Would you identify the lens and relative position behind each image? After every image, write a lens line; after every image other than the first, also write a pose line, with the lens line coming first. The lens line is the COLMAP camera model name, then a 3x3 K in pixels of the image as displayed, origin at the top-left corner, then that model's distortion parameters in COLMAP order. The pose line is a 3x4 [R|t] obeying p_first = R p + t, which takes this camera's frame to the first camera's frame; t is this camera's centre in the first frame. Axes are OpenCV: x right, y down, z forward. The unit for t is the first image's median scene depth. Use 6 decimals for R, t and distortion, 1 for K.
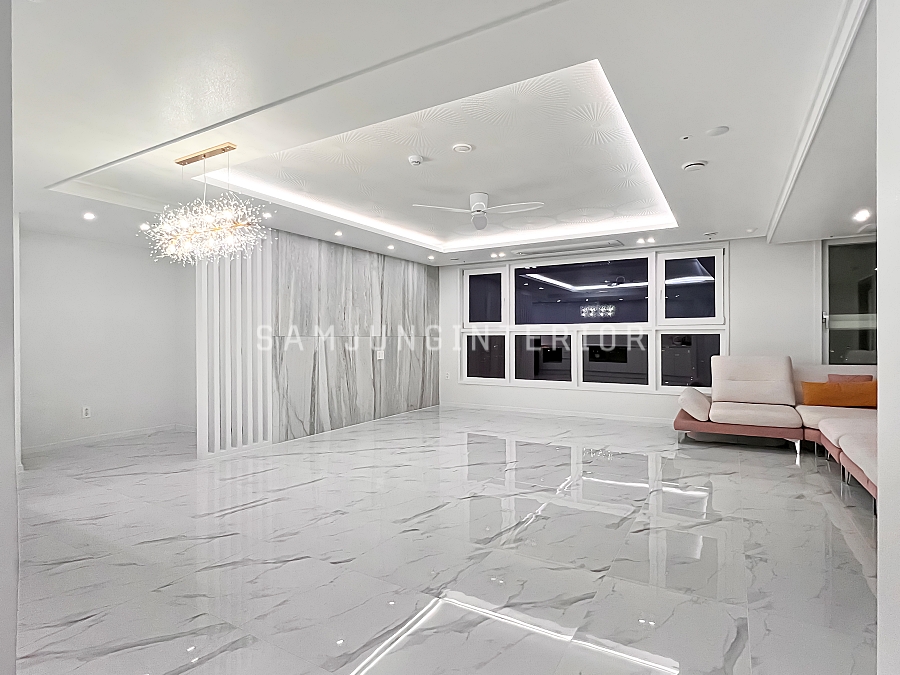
lens RADIAL K [[480.0, 0, 452.2], [0, 480.0, 342.0], [0, 0, 1]] dist [-0.000014, 0.000424]
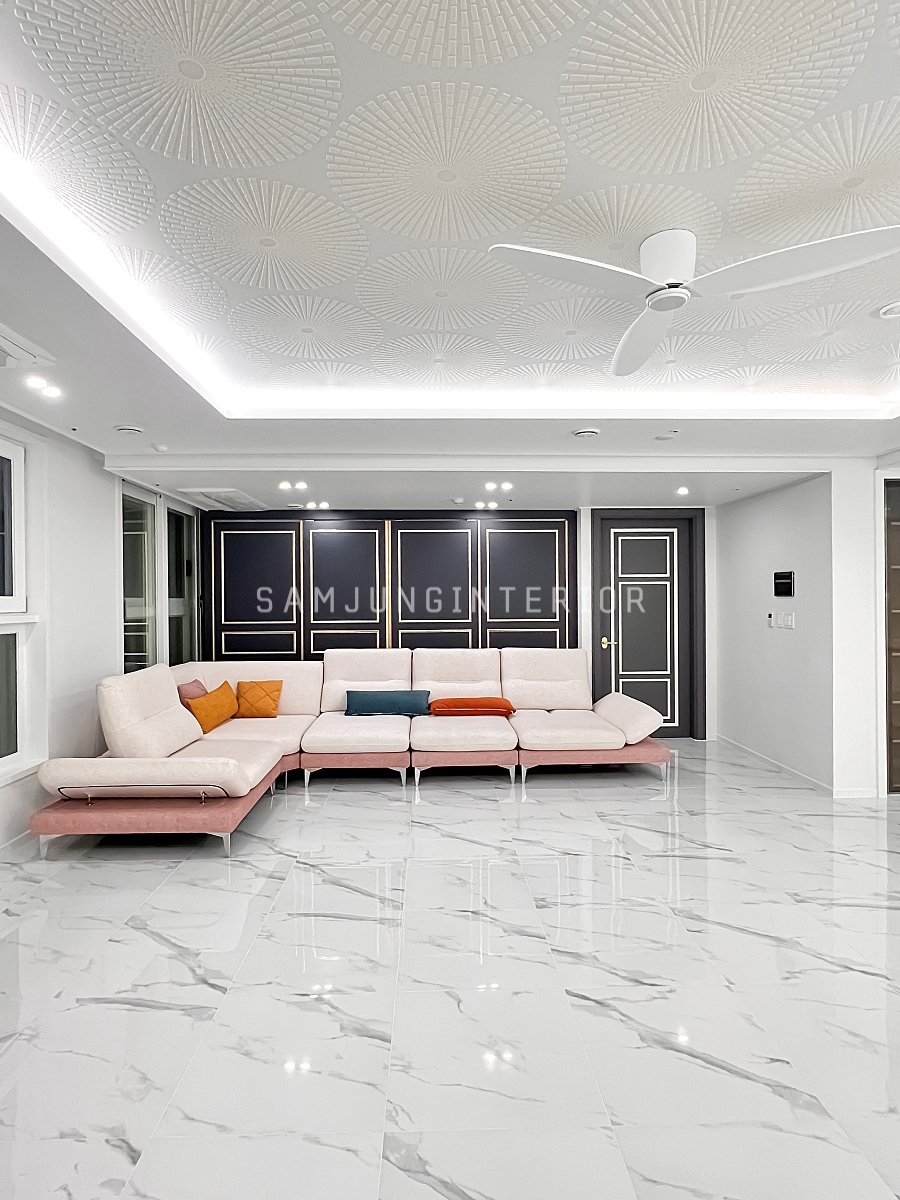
lens RADIAL K [[639.9, 0, 446.1], [0, 639.9, 606.8], [0, 0, 1]] dist [-0.000014, 0.000424]
pose [[-0.527196, 0.001642, 0.849742, -0.208107], [0.016928, 0.999820, 0.008571, -0.048420], [-0.849575, 0.018903, -0.527129, 1.169812]]
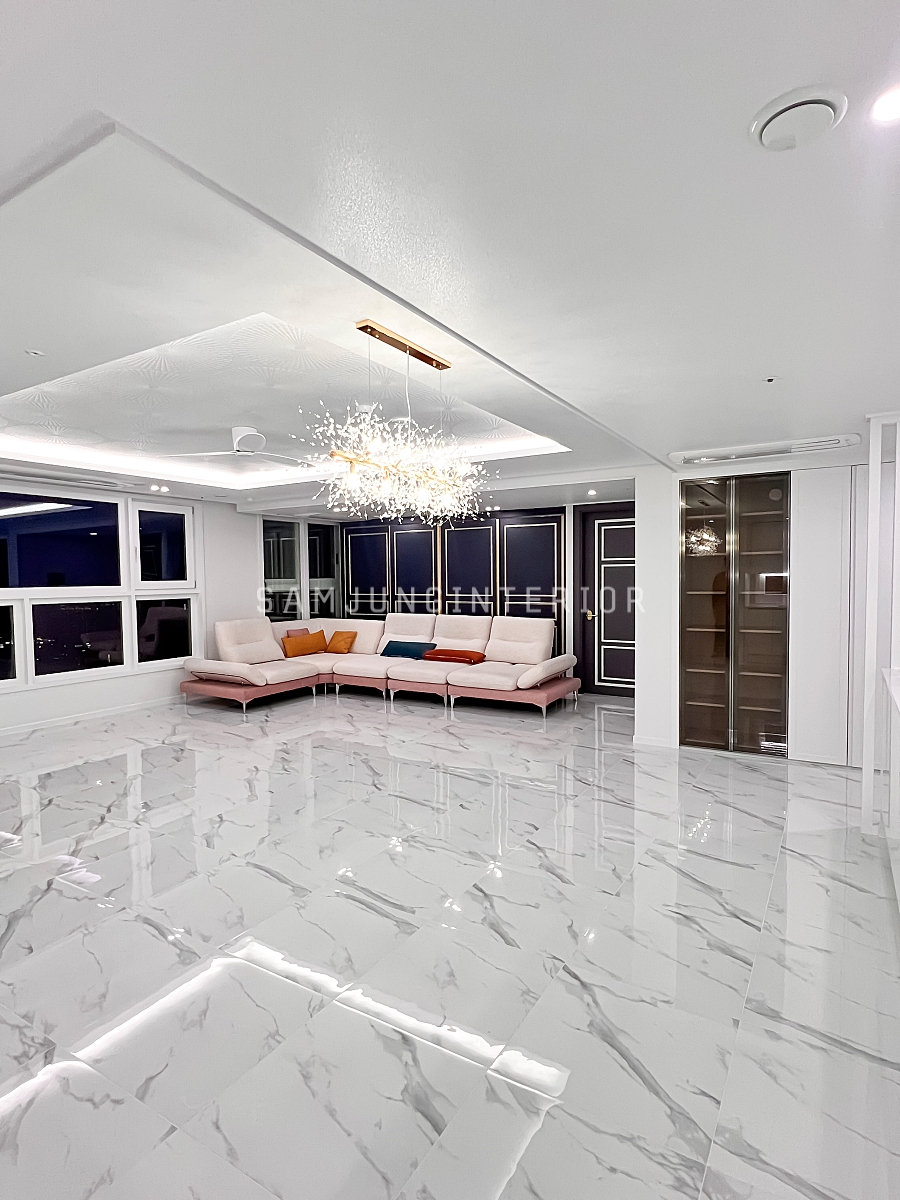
lens RADIAL K [[639.9, 0, 446.1], [0, 639.9, 606.8], [0, 0, 1]] dist [-0.000014, 0.000424]
pose [[0.026892, -0.044160, 0.998662, -0.815137], [0.019226, 0.998862, 0.043651, -0.054351], [-0.999453, 0.018026, 0.027710, 0.560660]]
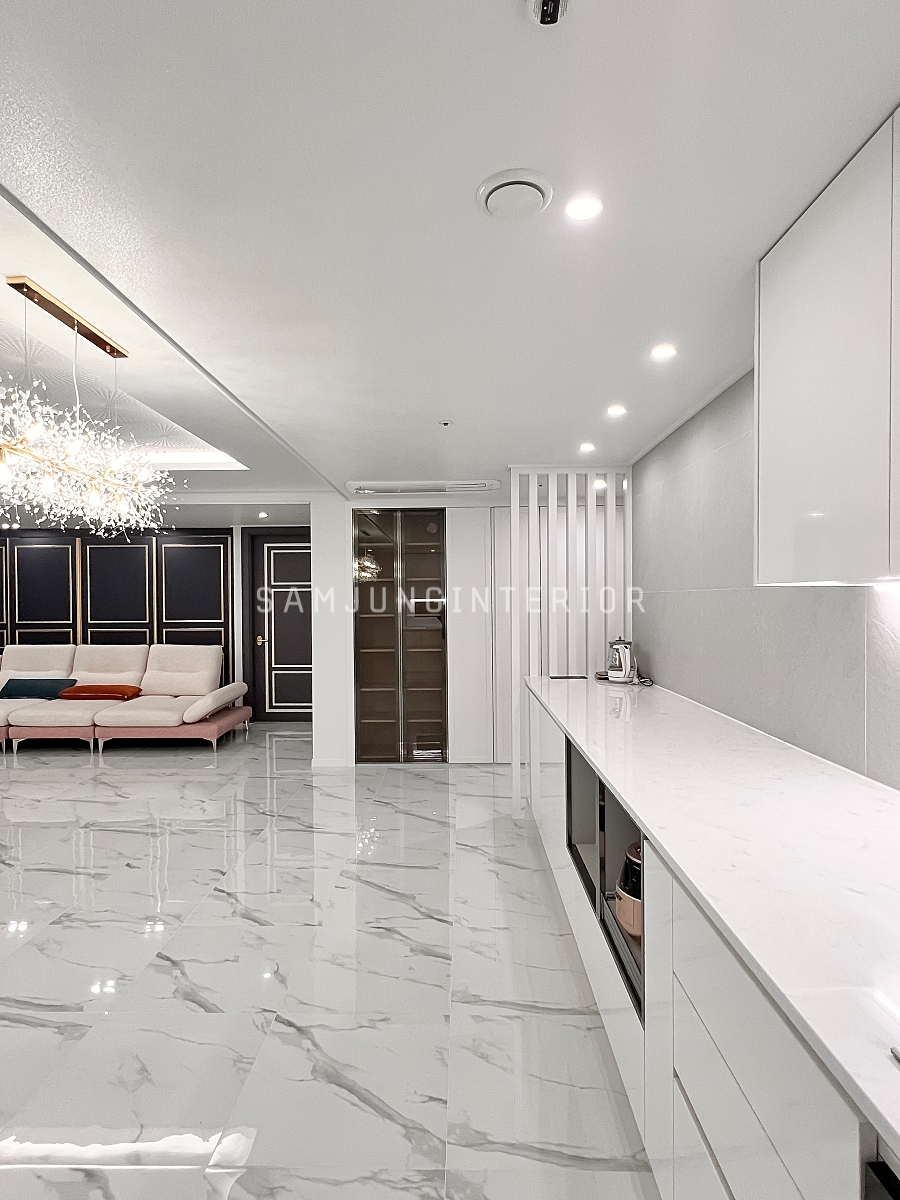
lens RADIAL K [[639.9, 0, 446.1], [0, 639.9, 606.8], [0, 0, 1]] dist [-0.000014, 0.000424]
pose [[-0.481069, -0.002886, 0.876678, -0.792281], [0.016145, 0.999796, 0.012150, -0.050756], [-0.876534, 0.019999, -0.480924, 0.593034]]
